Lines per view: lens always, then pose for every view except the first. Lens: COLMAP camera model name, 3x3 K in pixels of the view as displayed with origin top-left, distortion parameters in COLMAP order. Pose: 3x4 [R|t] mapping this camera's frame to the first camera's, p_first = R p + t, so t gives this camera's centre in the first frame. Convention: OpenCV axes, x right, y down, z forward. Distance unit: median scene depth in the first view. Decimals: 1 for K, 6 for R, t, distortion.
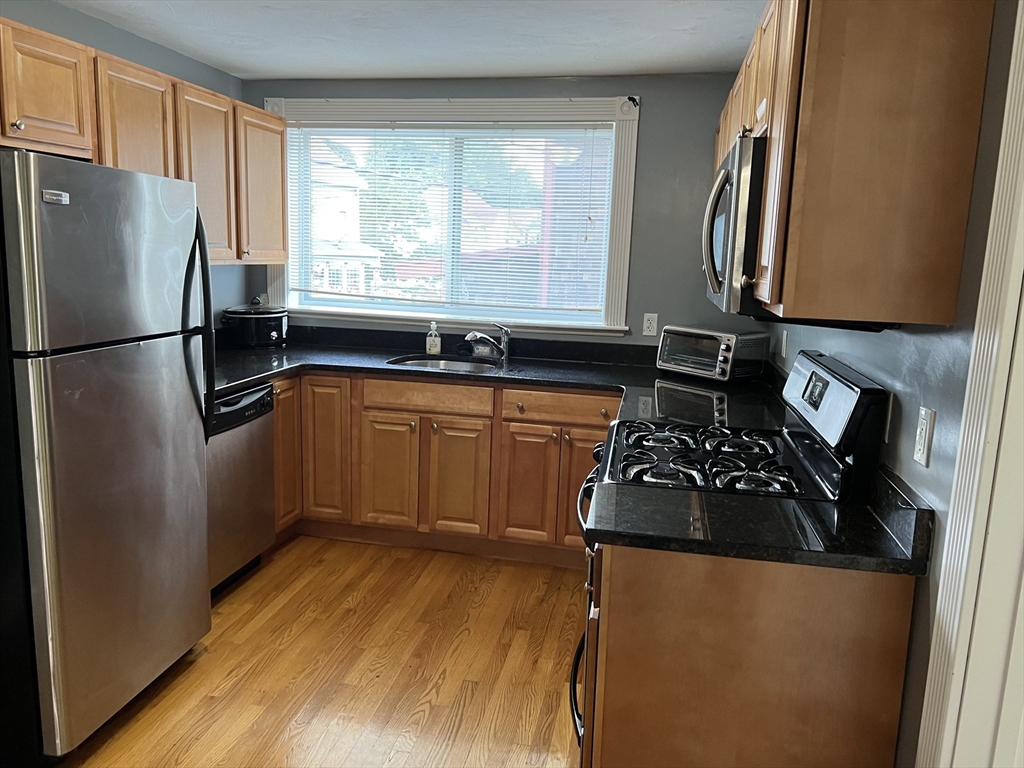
lens RADIAL K [[761.6, 0, 512.0], [0, 761.6, 384.0], [0, 0, 1]] dist [0.000417, 0.000051]
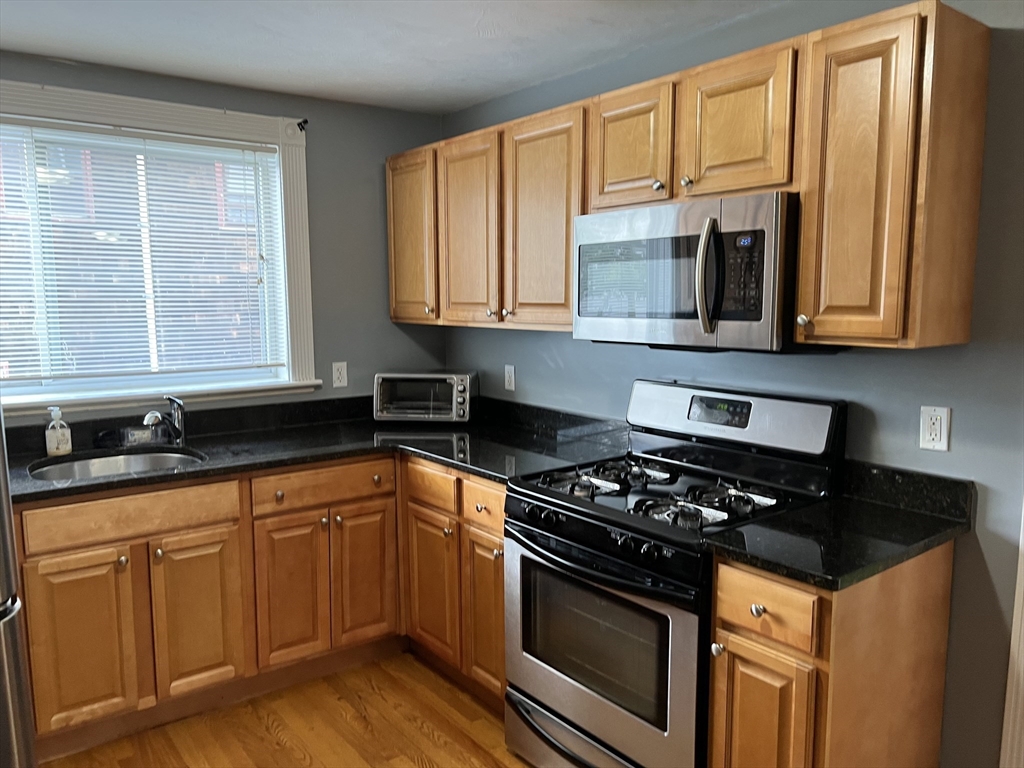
lens RADIAL K [[763.7, 0, 512.0], [0, 763.7, 384.0], [0, 0, 1]] dist [-0.040735, -0.003541]
pose [[0.621543, -0.123292, 0.773617, -0.400756], [0.150483, 0.987937, 0.036546, -0.071317], [-0.768790, 0.093702, 0.632599, 0.286780]]
